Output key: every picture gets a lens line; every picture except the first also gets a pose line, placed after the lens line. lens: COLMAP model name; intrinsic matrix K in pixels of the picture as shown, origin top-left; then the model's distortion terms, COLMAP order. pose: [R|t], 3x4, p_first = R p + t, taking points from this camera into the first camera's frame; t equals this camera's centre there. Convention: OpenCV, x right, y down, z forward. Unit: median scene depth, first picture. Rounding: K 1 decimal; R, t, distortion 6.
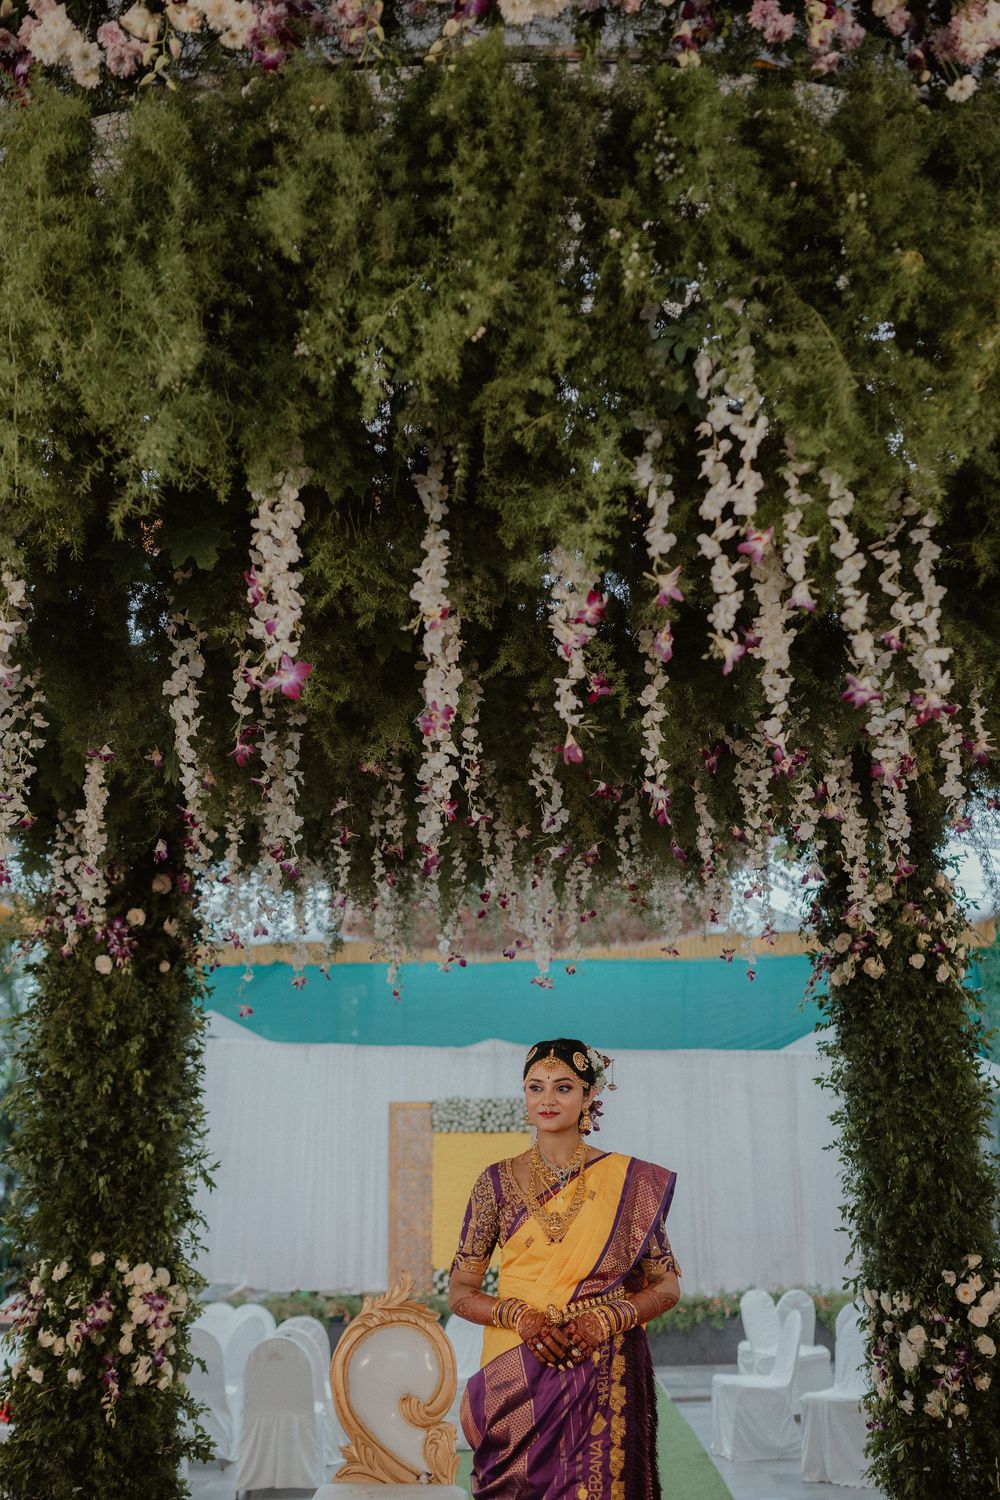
lens RADIAL K [[1487.1, 0, 500.0], [0, 1487.1, 750.0], [0, 0, 1]] dist [-0.000496, 0.024380]
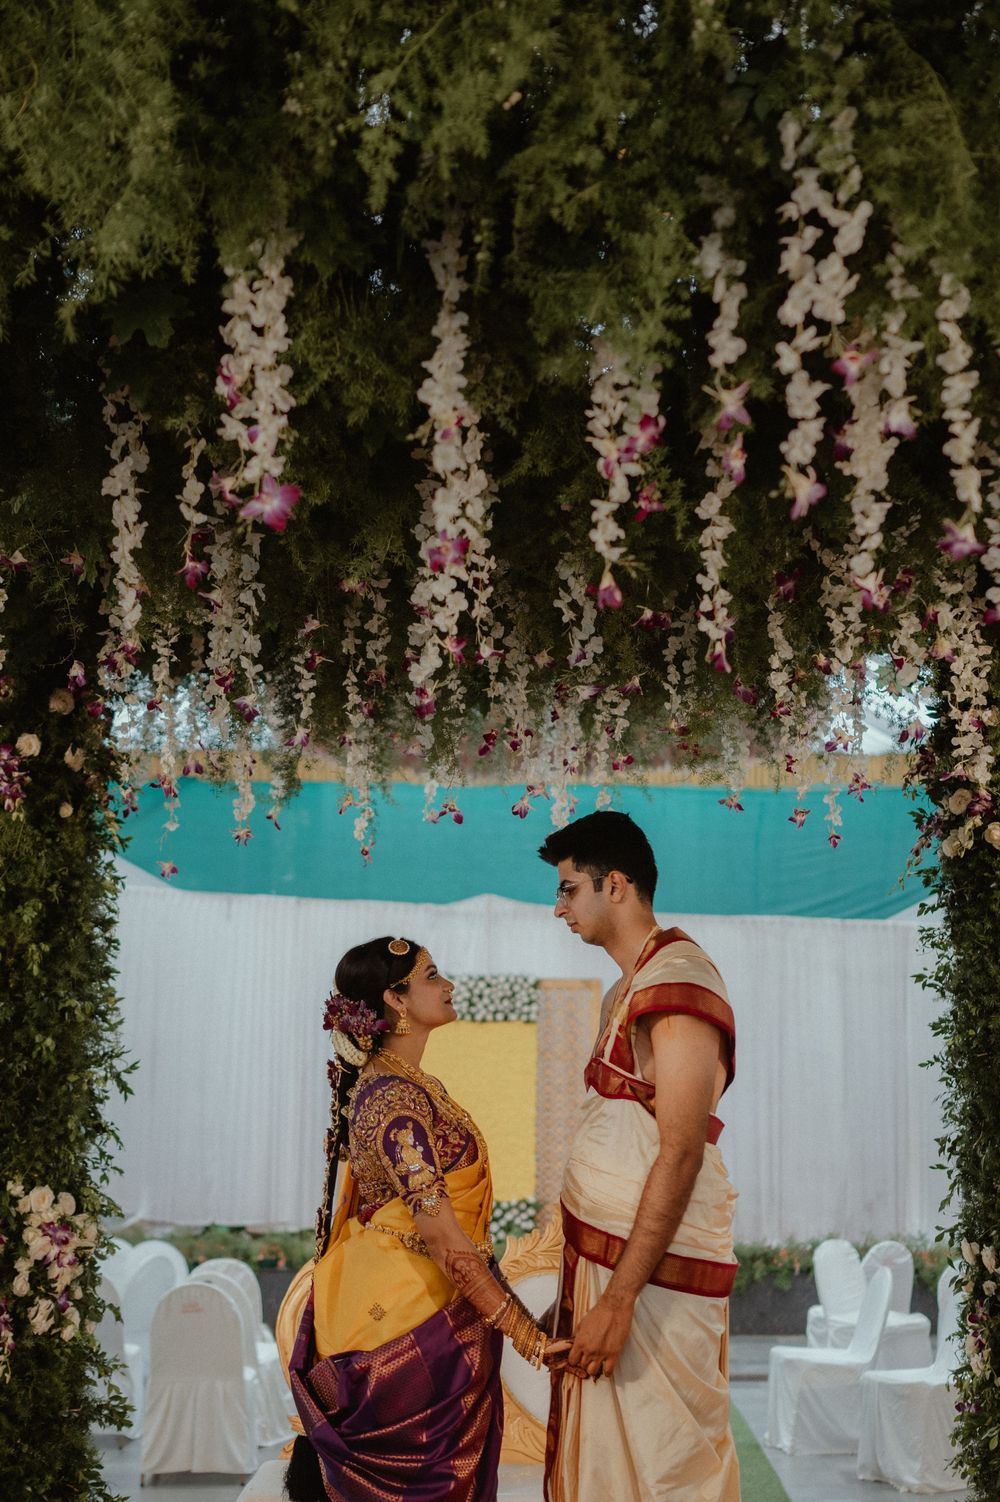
lens RADIAL K [[2107.9, 0, 506.8], [0, 2107.9, 783.1], [0, 0, 1]] dist [0.136530, -0.630583]
pose [[0.999657, 0.026031, 0.002852, -0.004696], [-0.026175, 0.990013, 0.138522, -0.030187], [0.000782, -0.138549, 0.990355, -0.088169]]
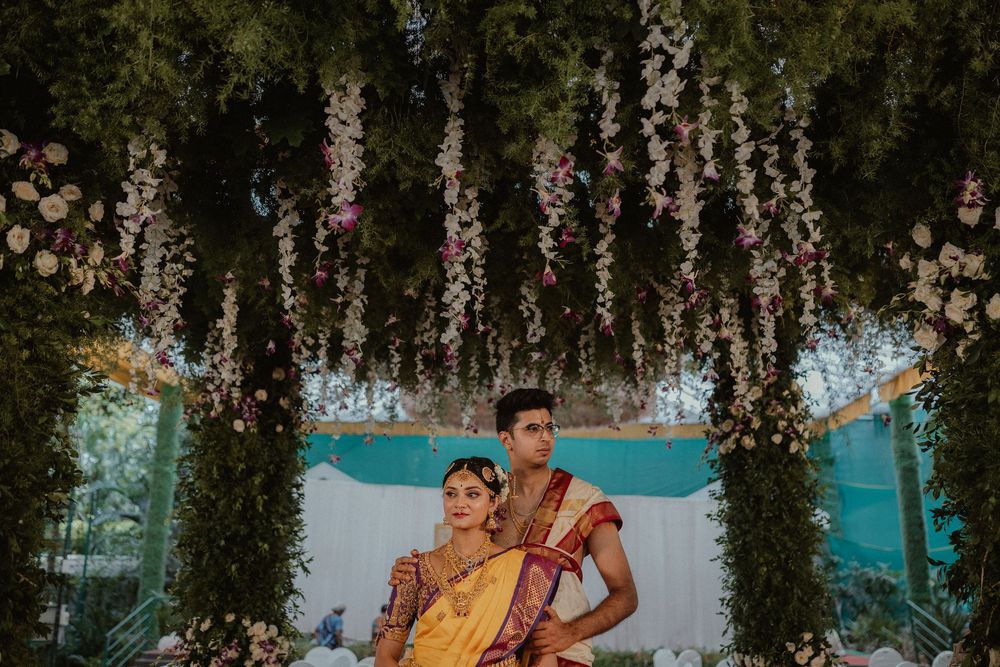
lens RADIAL K [[953.2, 0, 500.0], [0, 953.2, 333.5], [0, 0, 1]] dist [0.013362, 0.005934]
pose [[0.999575, 0.027198, -0.010475, 0.008819], [-0.026834, 0.999080, 0.033458, 0.013165], [0.011375, -0.033162, 0.999385, 0.042005]]
